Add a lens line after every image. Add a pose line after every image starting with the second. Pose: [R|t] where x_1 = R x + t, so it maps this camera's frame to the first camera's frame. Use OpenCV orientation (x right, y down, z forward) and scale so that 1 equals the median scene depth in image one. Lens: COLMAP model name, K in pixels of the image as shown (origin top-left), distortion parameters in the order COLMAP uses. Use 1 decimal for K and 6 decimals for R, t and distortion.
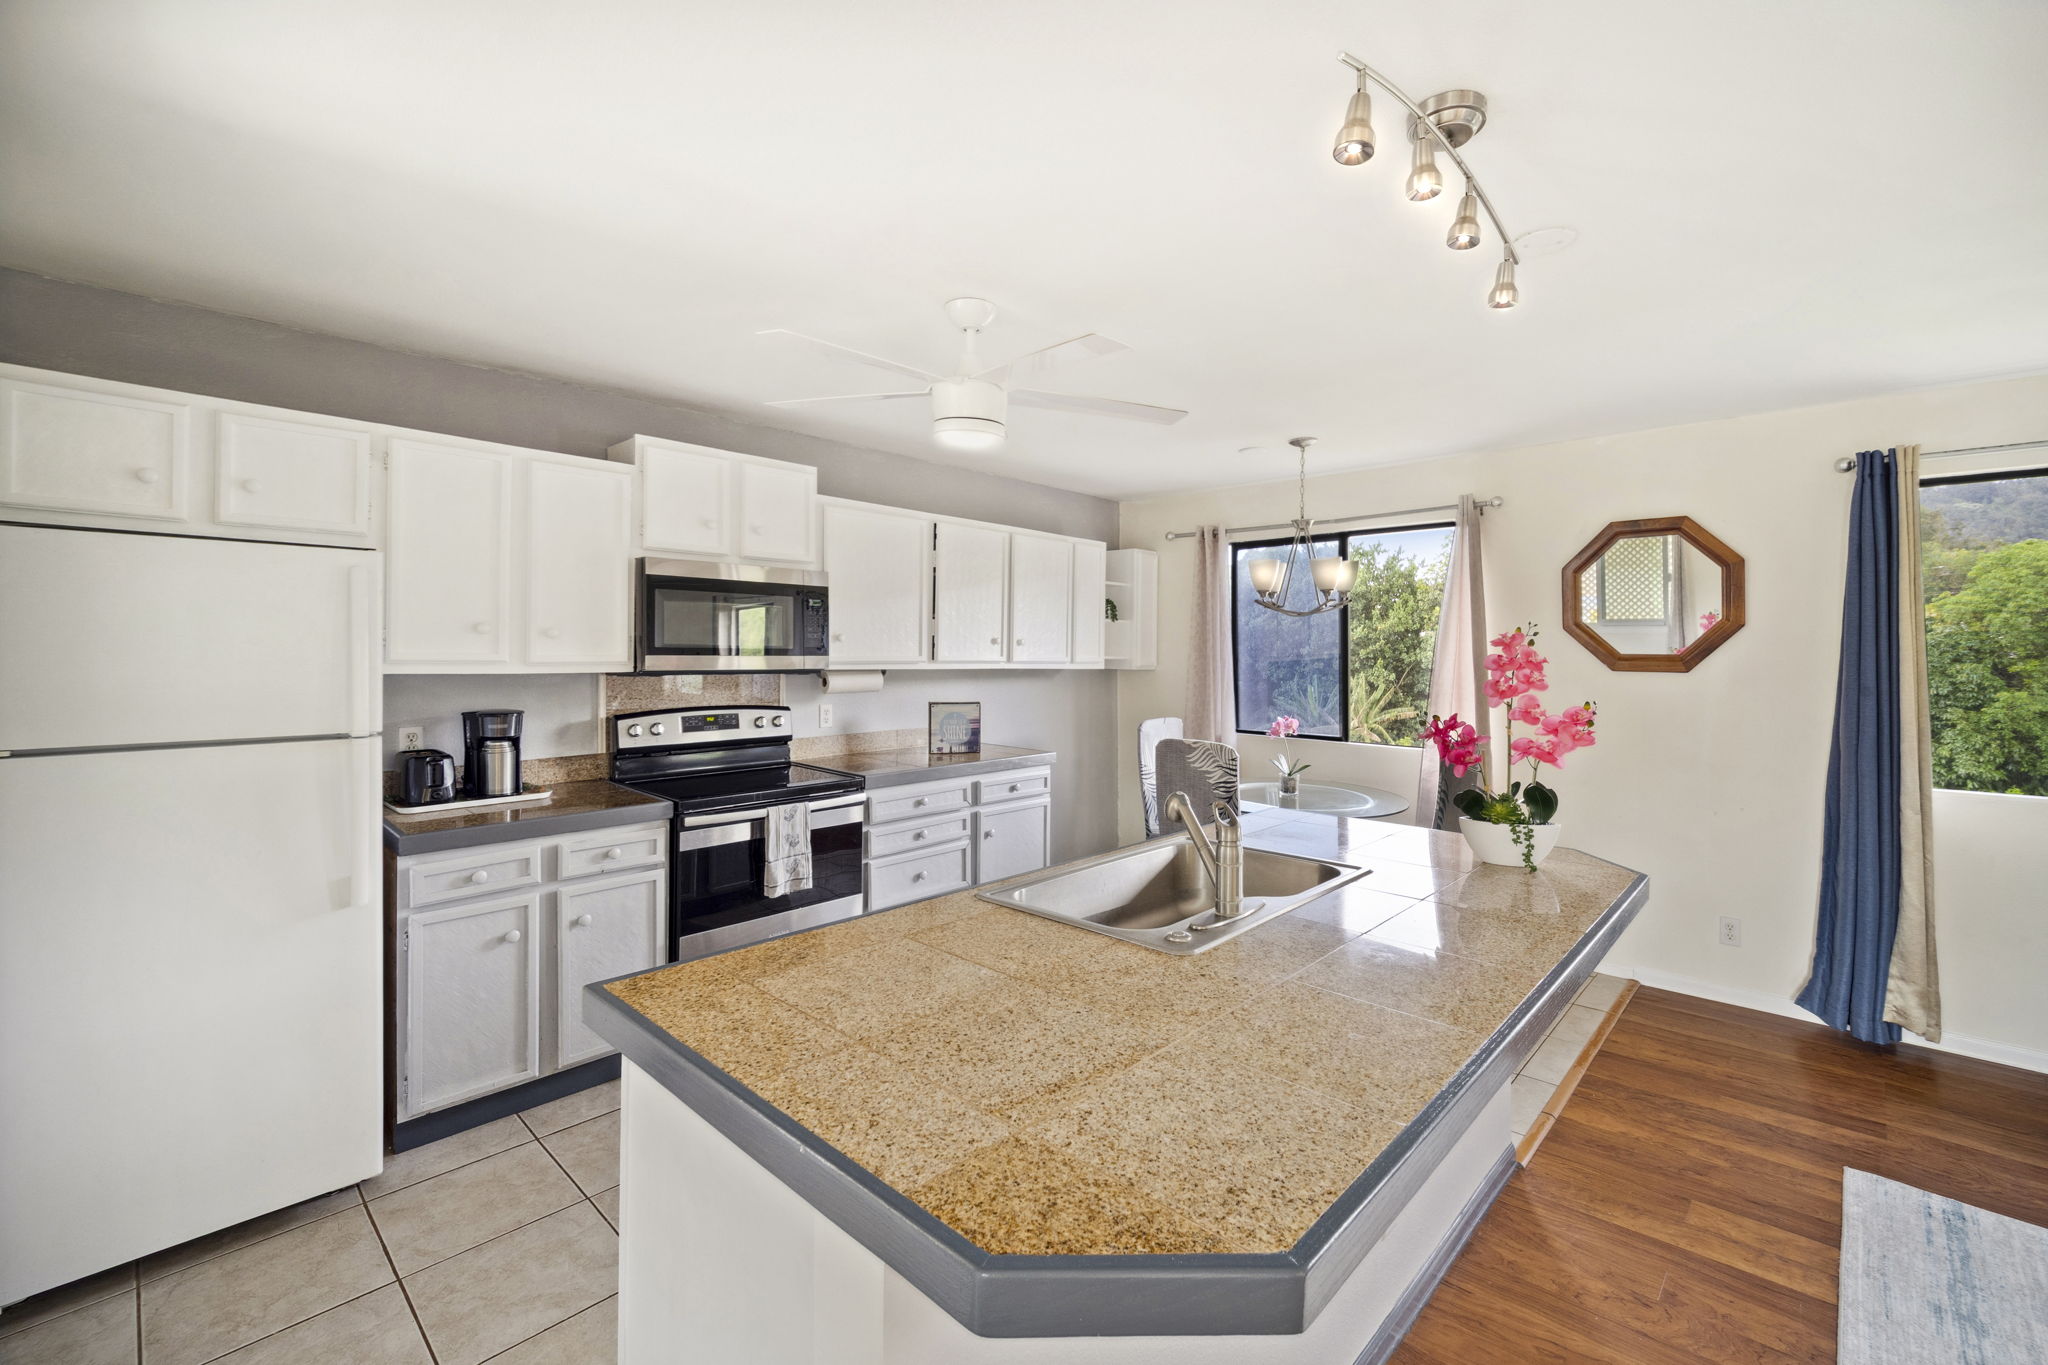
lens RADIAL K [[883.3, 0, 1034.9], [0, 883.3, 656.2], [0, 0, 1]] dist [0.000653, -0.000143]
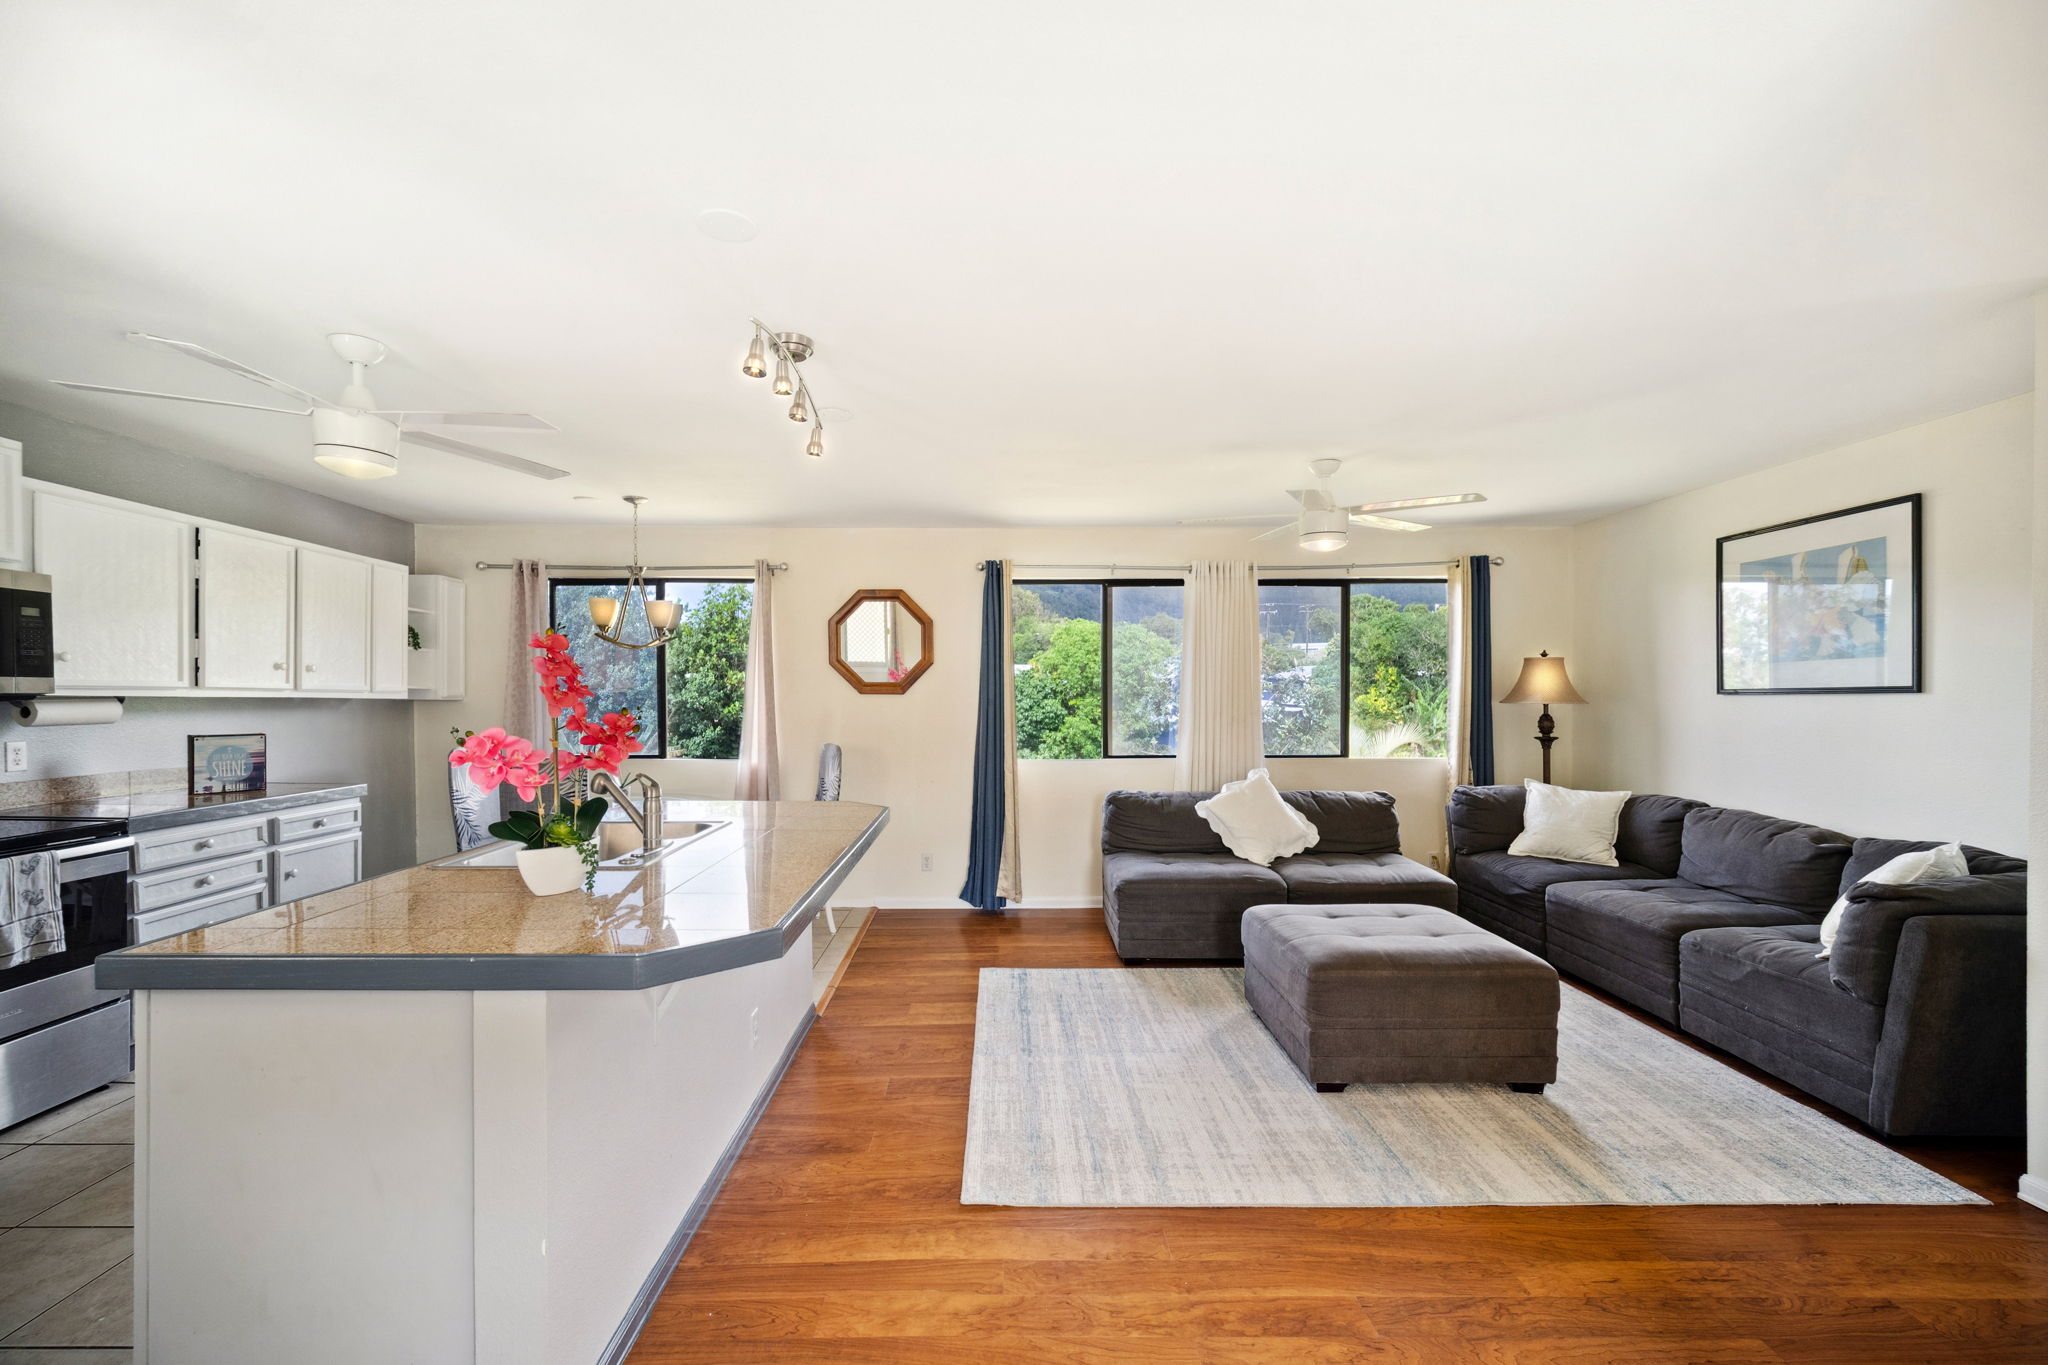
lens RADIAL K [[841.5, 0, 1024.0], [0, 841.5, 682.5], [0, 0, 1]] dist [0.000312, 0.000118]
pose [[0.707438, 0.002913, 0.706769, -0.134337], [0.007440, 0.999905, -0.011569, 0.017725], [-0.706736, 0.013443, 0.707349, -0.165203]]
